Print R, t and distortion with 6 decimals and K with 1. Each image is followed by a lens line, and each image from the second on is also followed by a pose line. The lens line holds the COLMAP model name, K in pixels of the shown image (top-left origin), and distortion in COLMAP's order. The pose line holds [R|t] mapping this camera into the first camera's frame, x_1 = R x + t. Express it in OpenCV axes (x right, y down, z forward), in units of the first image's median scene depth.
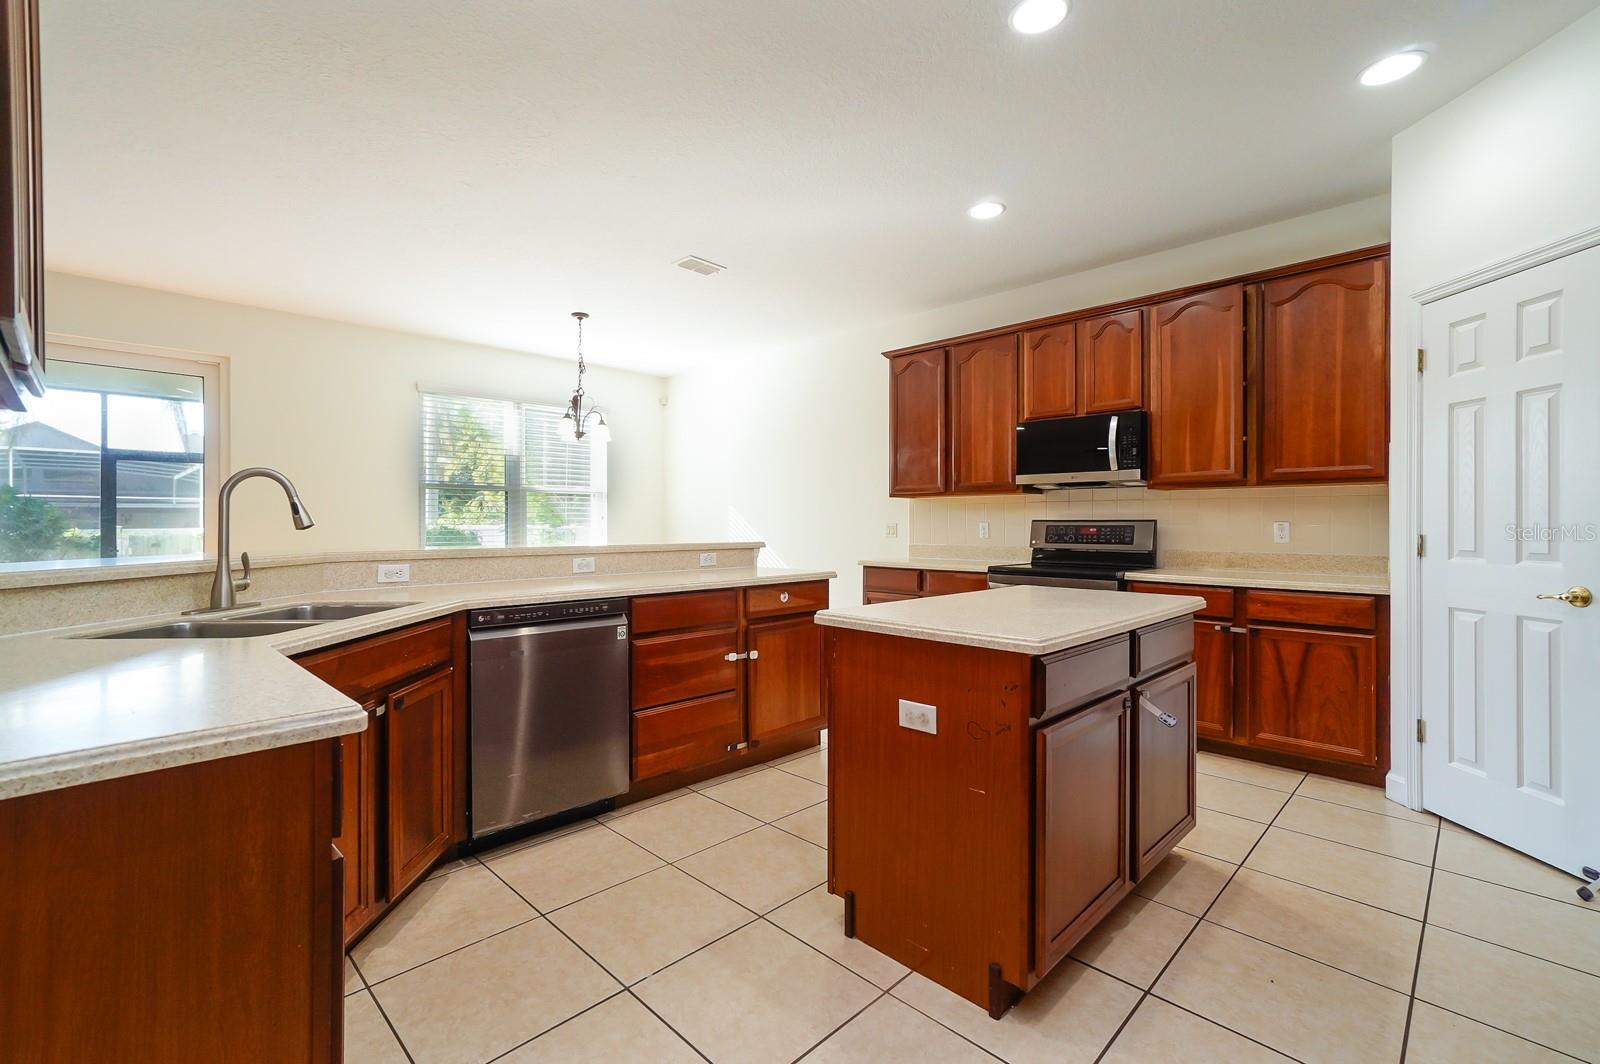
lens RADIAL K [[694.7, 0, 796.1], [0, 694.7, 524.5], [0, 0, 1]] dist [-0.000994, 0.000136]
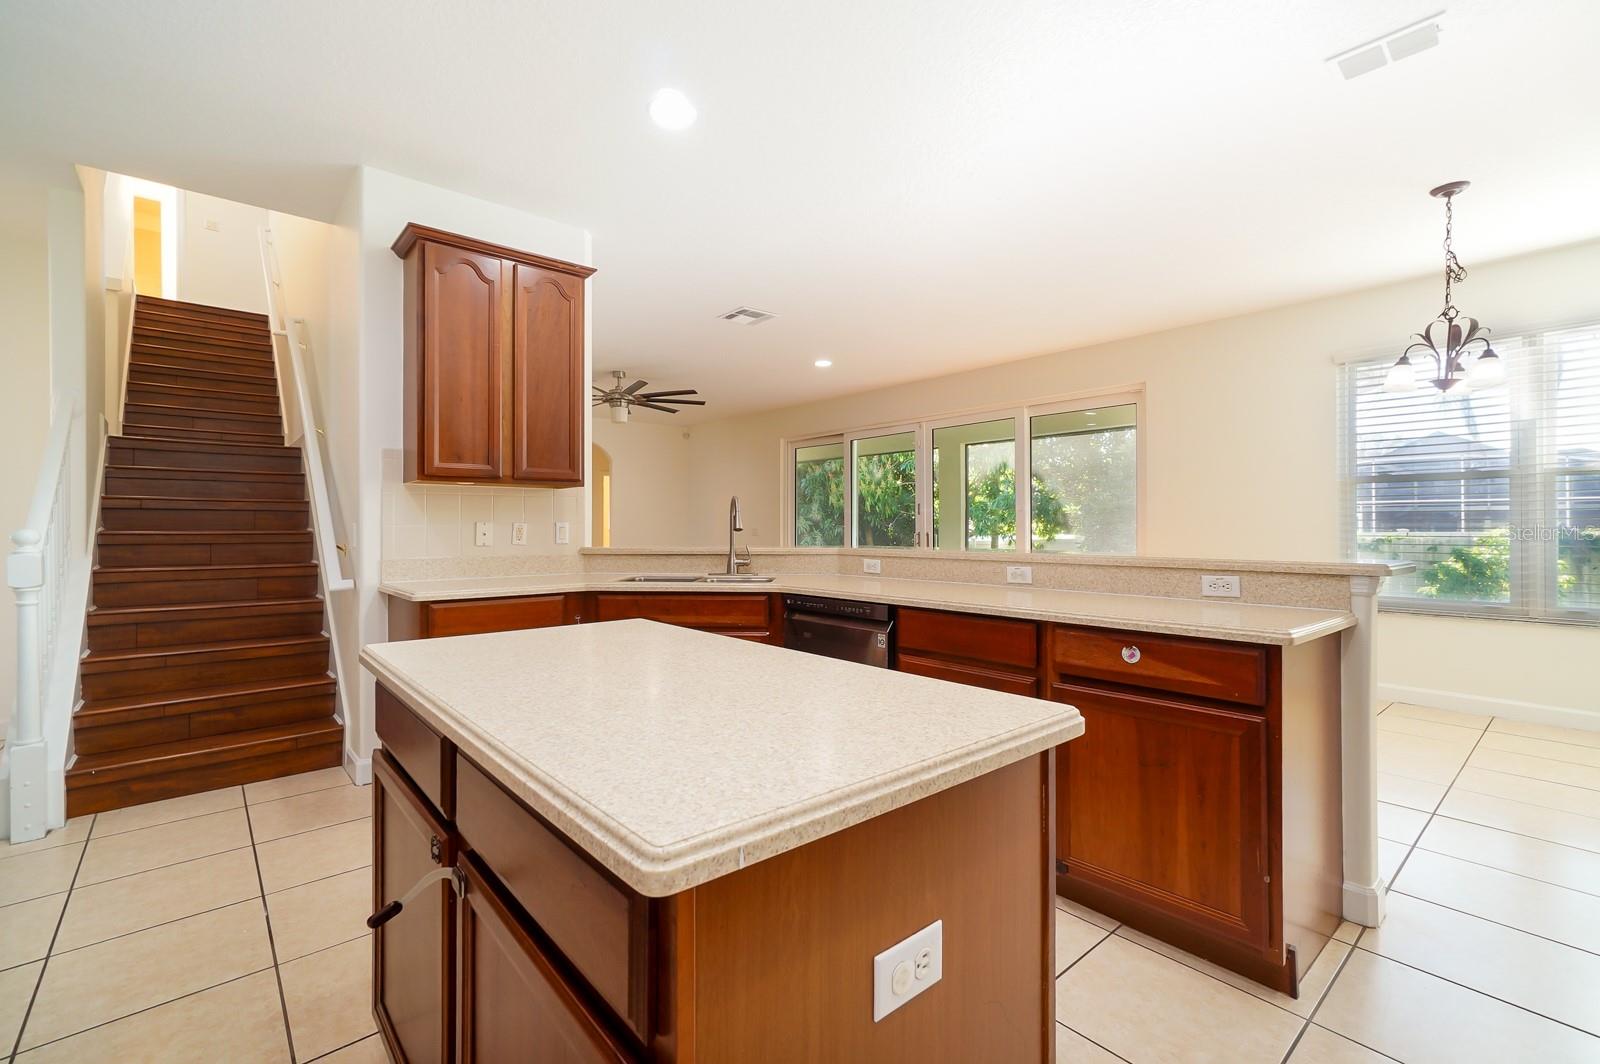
lens RADIAL K [[694.7, 0, 796.1], [0, 694.7, 524.5], [0, 0, 1]] dist [-0.000994, 0.000136]
pose [[-0.080312, -0.004803, -0.996758, 0.564936], [0.001447, 0.999987, -0.004935, -0.001478], [0.996769, -0.001838, -0.080304, 0.747696]]
